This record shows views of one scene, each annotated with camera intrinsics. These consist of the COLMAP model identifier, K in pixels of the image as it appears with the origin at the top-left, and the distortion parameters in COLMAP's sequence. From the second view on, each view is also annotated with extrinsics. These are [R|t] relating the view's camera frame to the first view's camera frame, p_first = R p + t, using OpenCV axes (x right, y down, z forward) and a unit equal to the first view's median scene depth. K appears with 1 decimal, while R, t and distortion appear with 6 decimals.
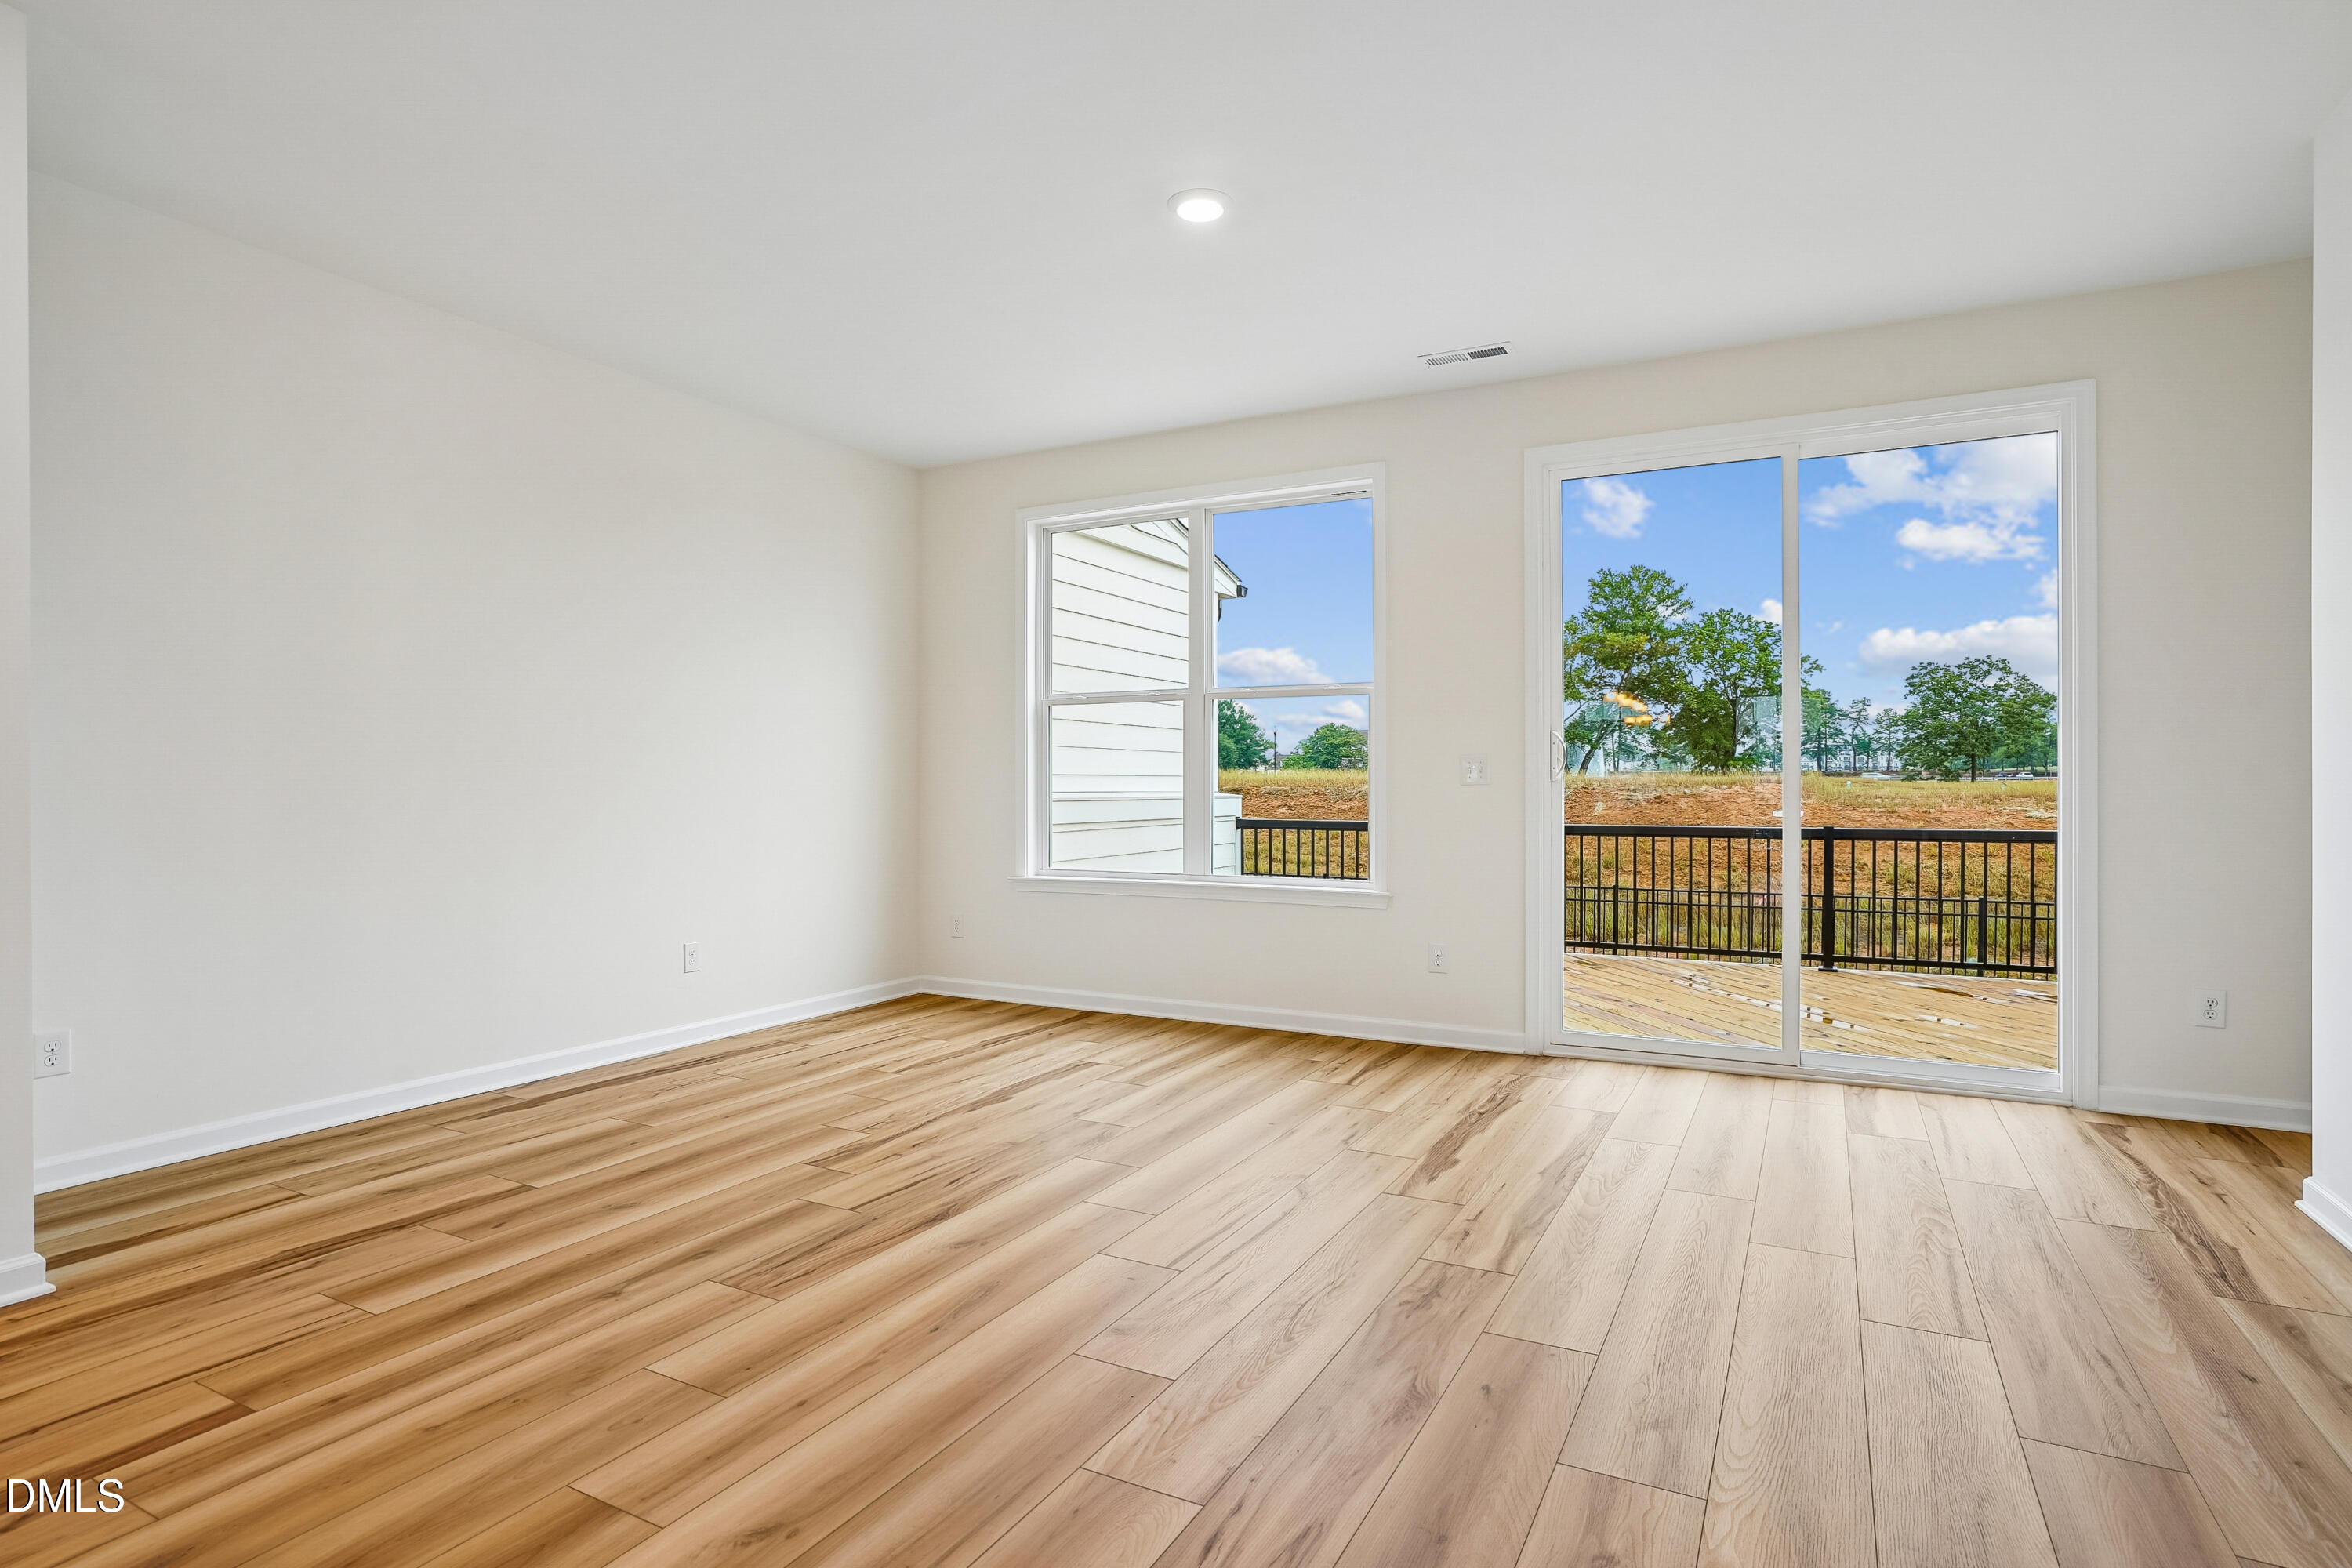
lens RADIAL K [[1203.7, 0, 1176.0], [0, 1203.7, 784.0], [0, 0, 1]] dist [-0.001353, 0.001229]
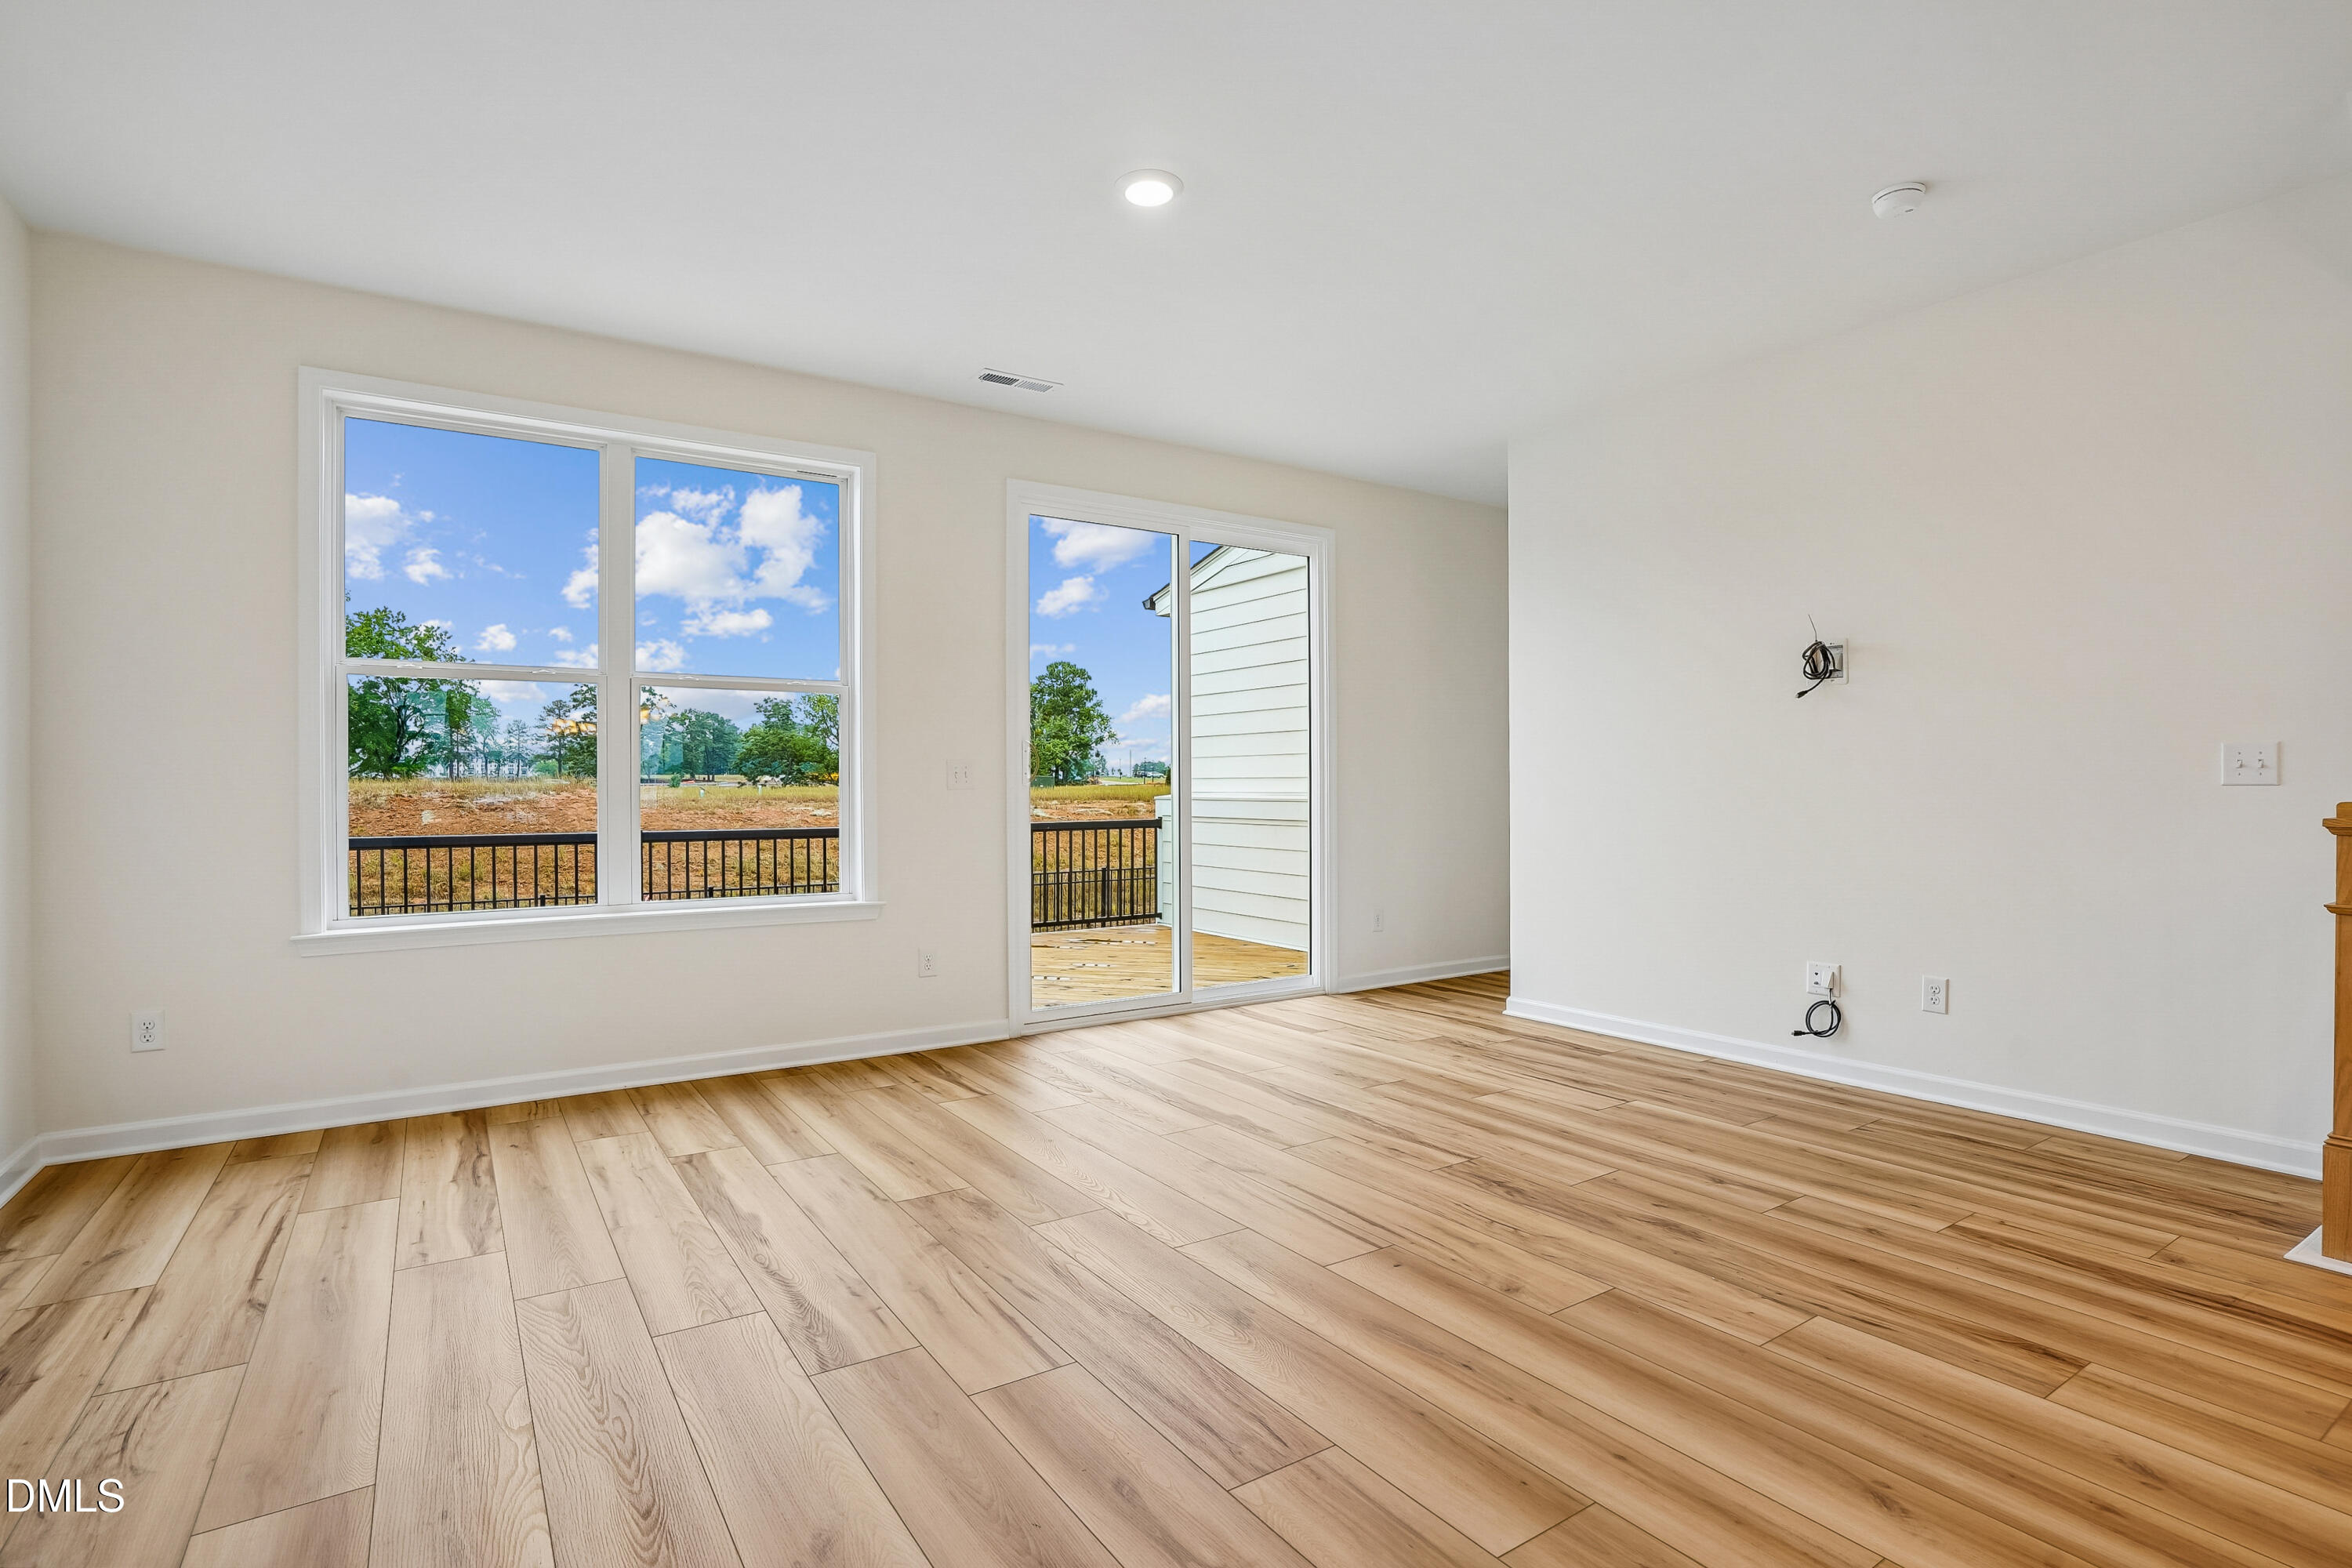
lens RADIAL K [[1141.0, 0, 1176.0], [0, 1141.0, 784.0], [0, 0, 1]] dist [-0.063503, 0.033316]
pose [[0.481080, -0.002249, 0.876674, -0.522301], [0.007065, 0.999974, -0.001312, 0.000803], [-0.876648, 0.006824, 0.481084, 0.380637]]
